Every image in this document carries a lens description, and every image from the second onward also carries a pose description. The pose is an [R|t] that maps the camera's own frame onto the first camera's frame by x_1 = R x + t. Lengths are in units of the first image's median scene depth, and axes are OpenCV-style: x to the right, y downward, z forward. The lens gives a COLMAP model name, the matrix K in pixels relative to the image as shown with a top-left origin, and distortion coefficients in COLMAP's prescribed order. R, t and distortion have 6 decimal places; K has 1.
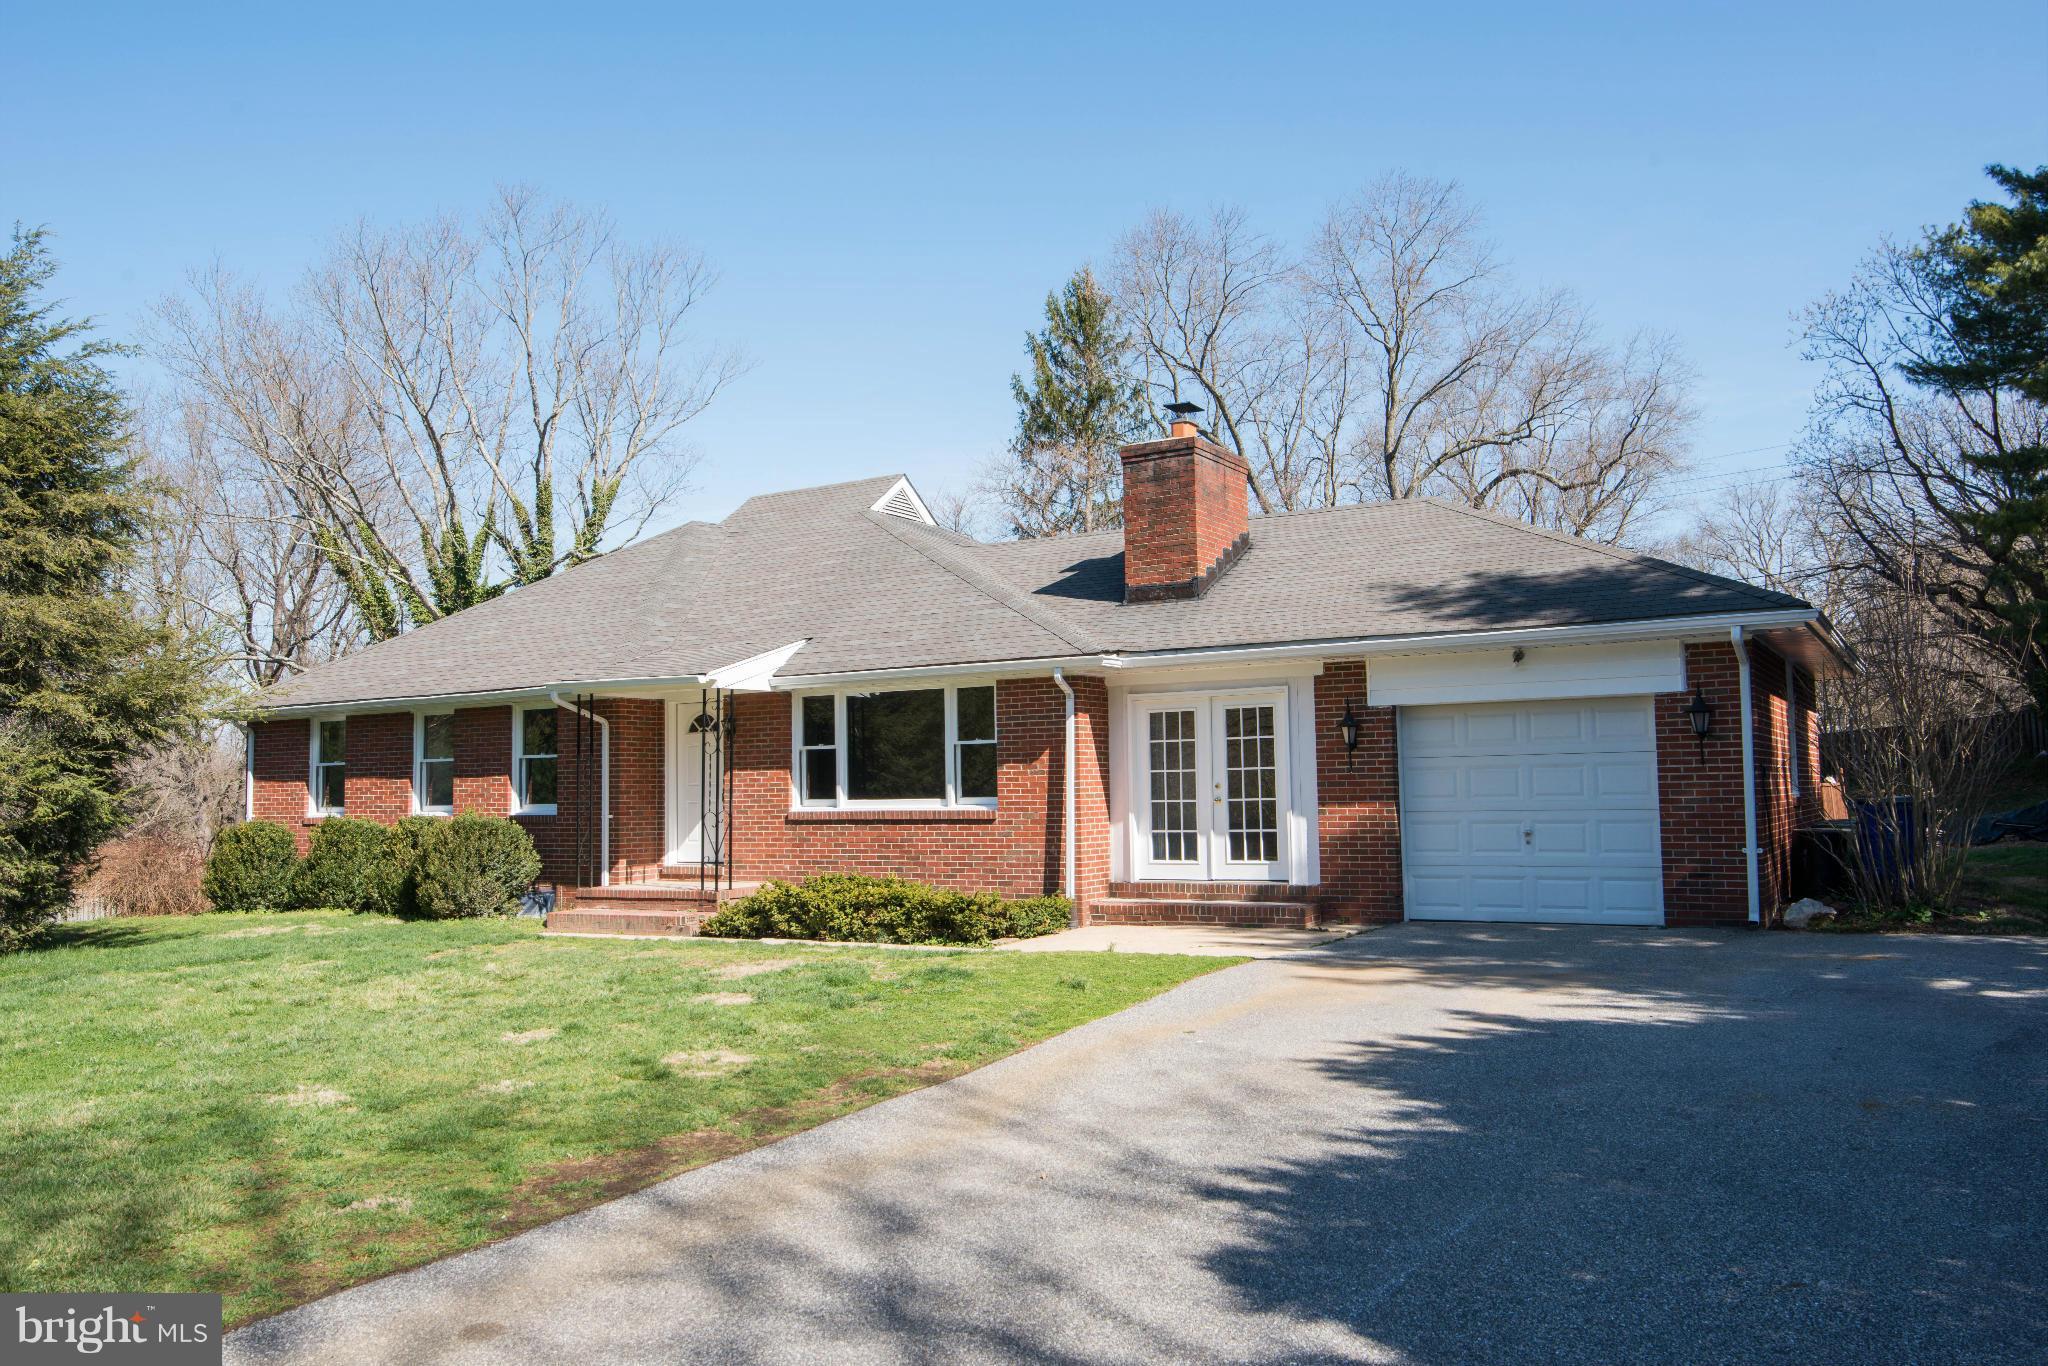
lens RADIAL K [[1551.8, 0, 1009.3], [0, 1551.8, 688.5], [0, 0, 1]] dist [0.005253, 0.001092]
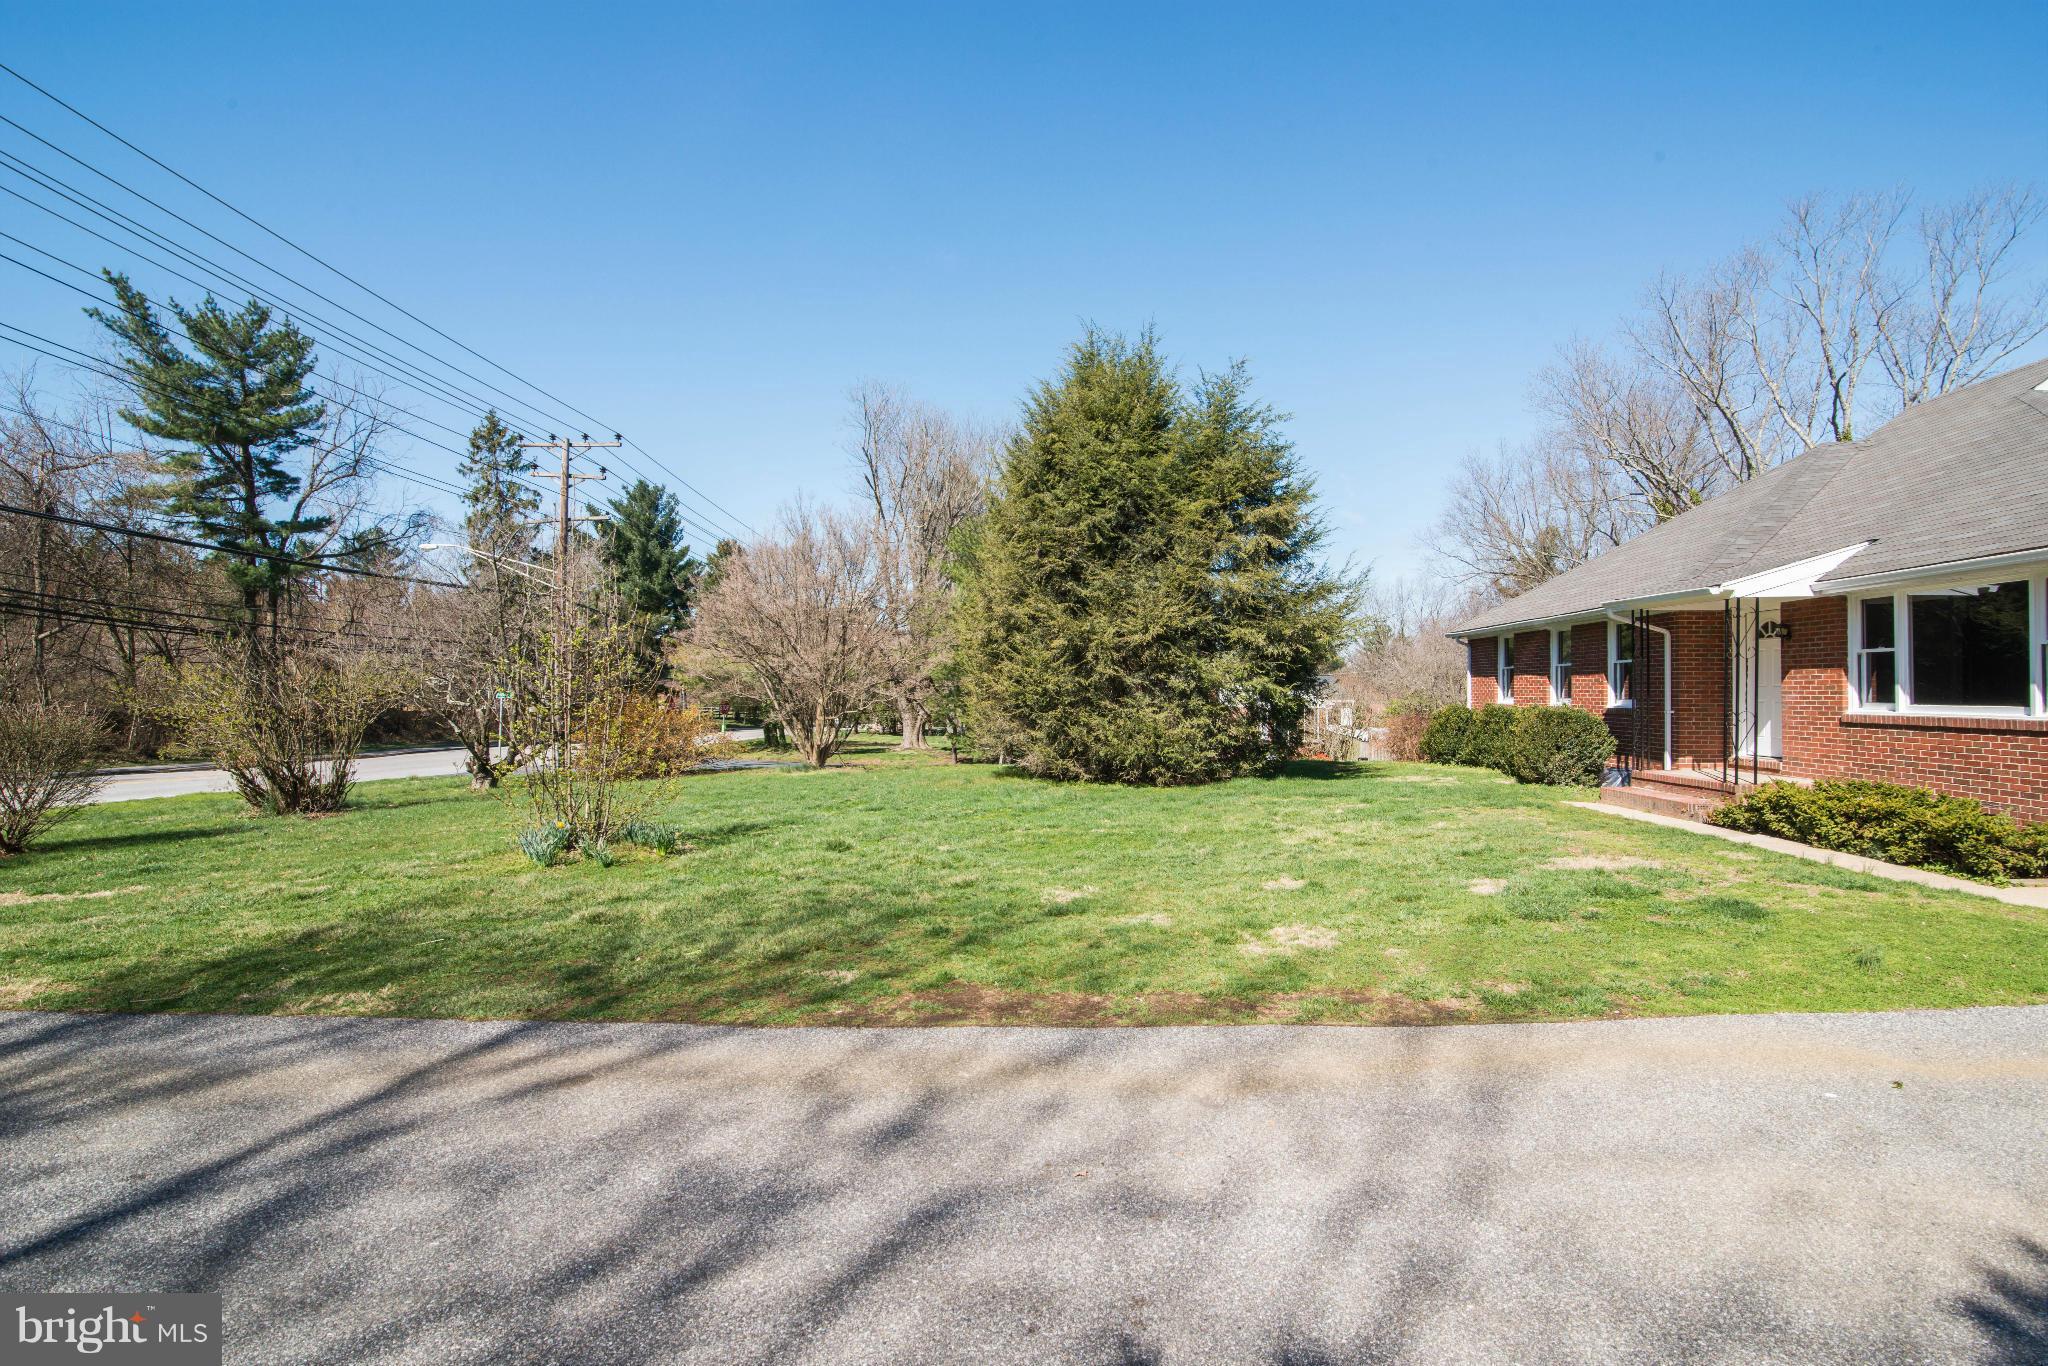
lens RADIAL K [[933.8, 0, 1041.1], [0, 933.8, 679.6], [0, 0, 1]] dist [-0.013259, 0.001769]
pose [[0.467976, 0.007694, -0.883708, 0.156835], [0.052592, 0.997947, 0.036539, 0.007885], [0.882175, -0.063575, 0.466611, 0.269711]]
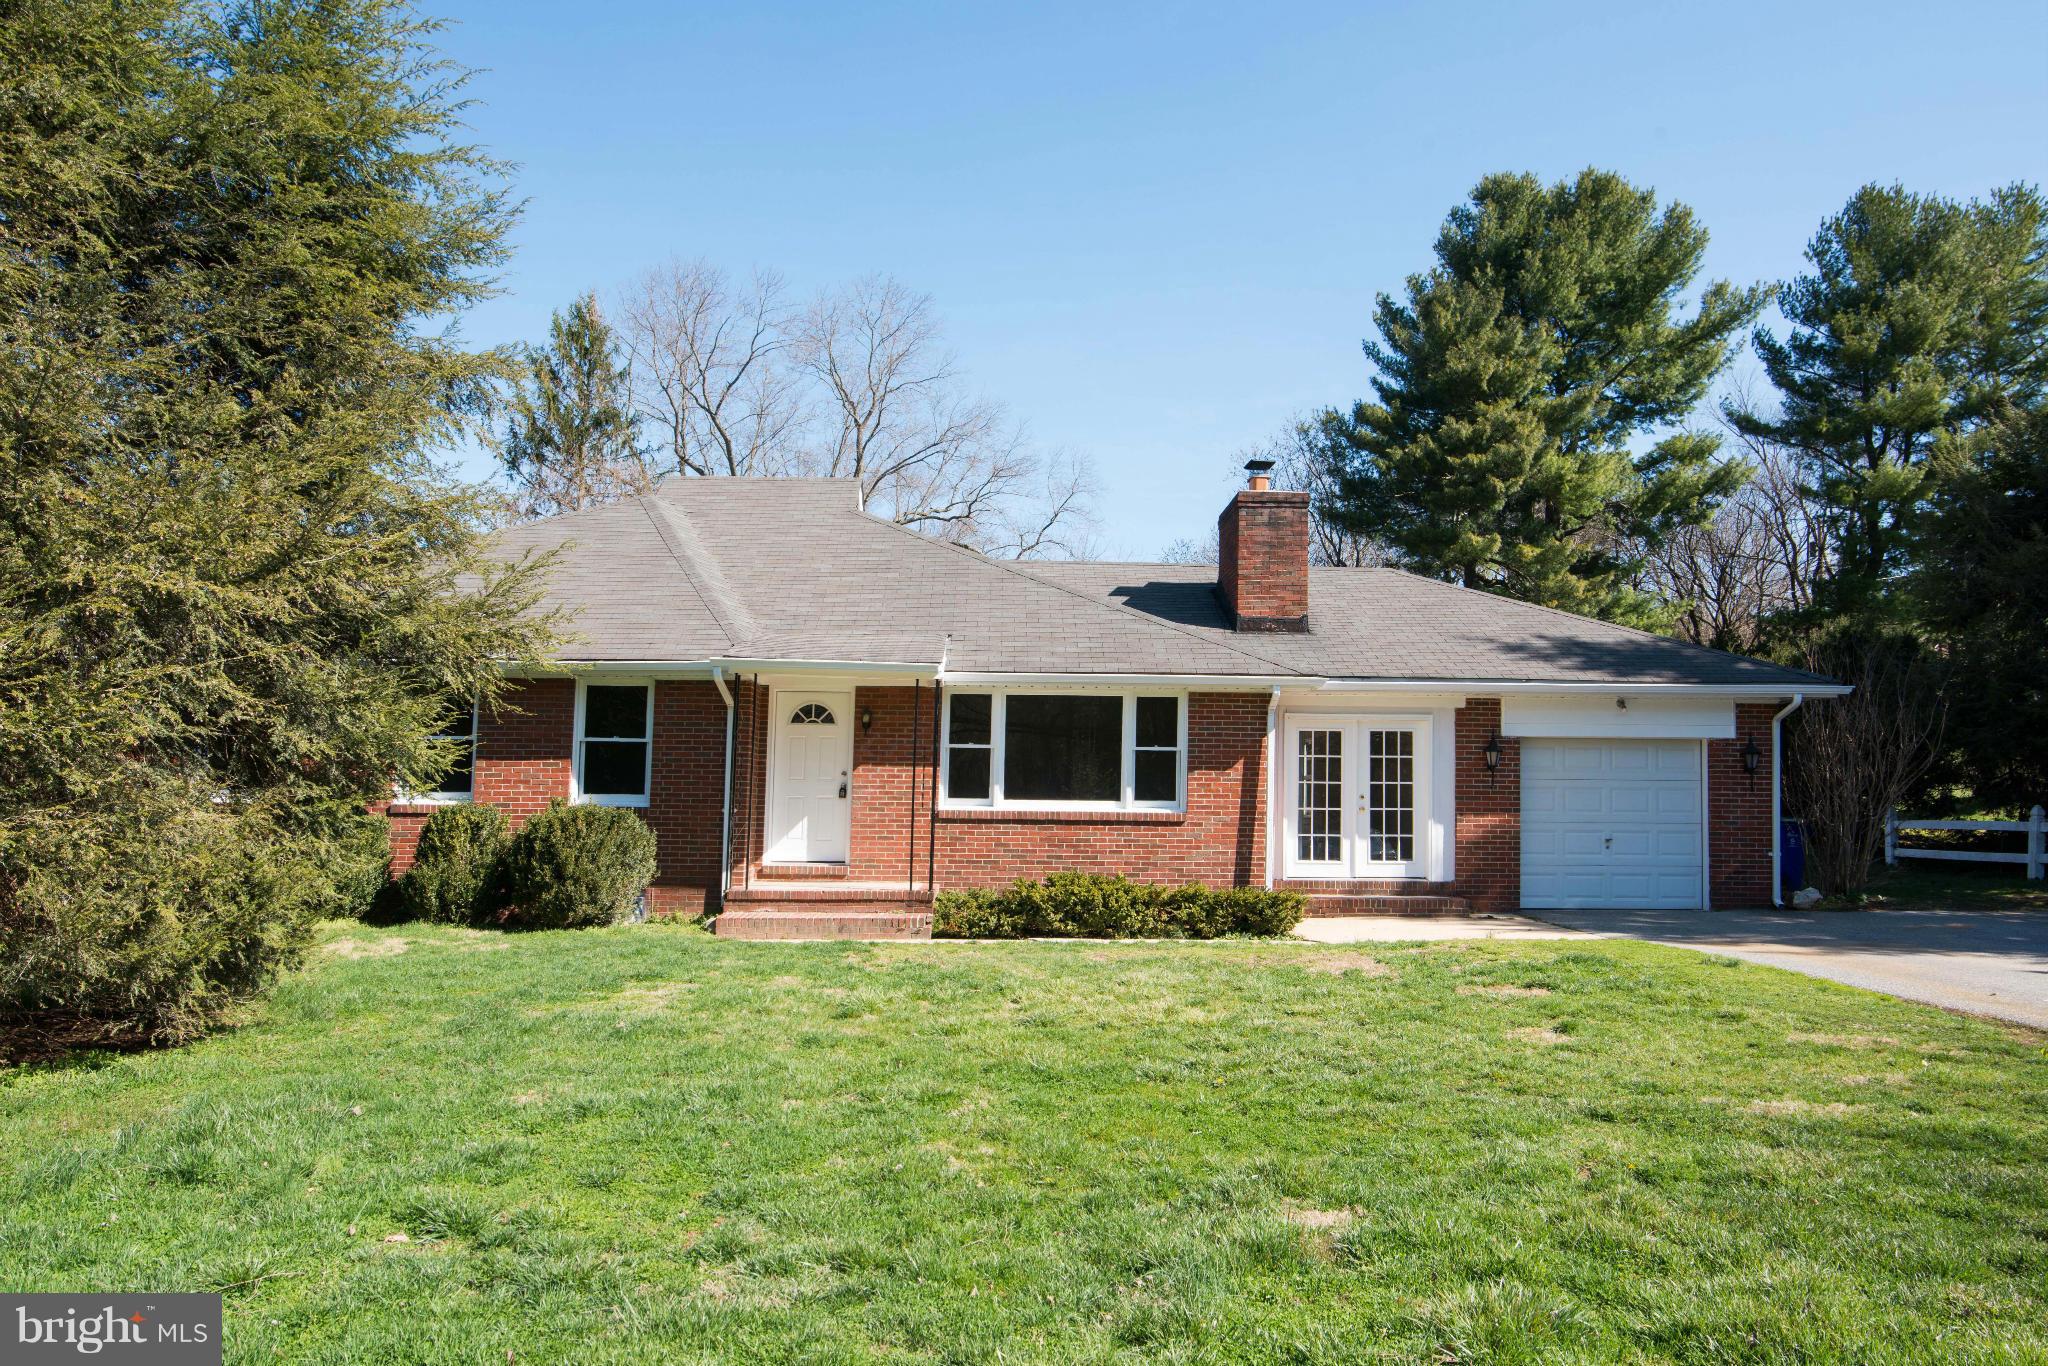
lens RADIAL K [[1326.8, 0, 1041.0], [0, 1326.8, 737.3], [0, 0, 1]] dist [-0.002046, -0.000483]
pose [[0.842481, 0.052601, 0.536152, -0.573157], [-0.061614, 0.998099, -0.001105, 0.032340], [-0.535191, -0.032104, 0.844121, 0.272862]]
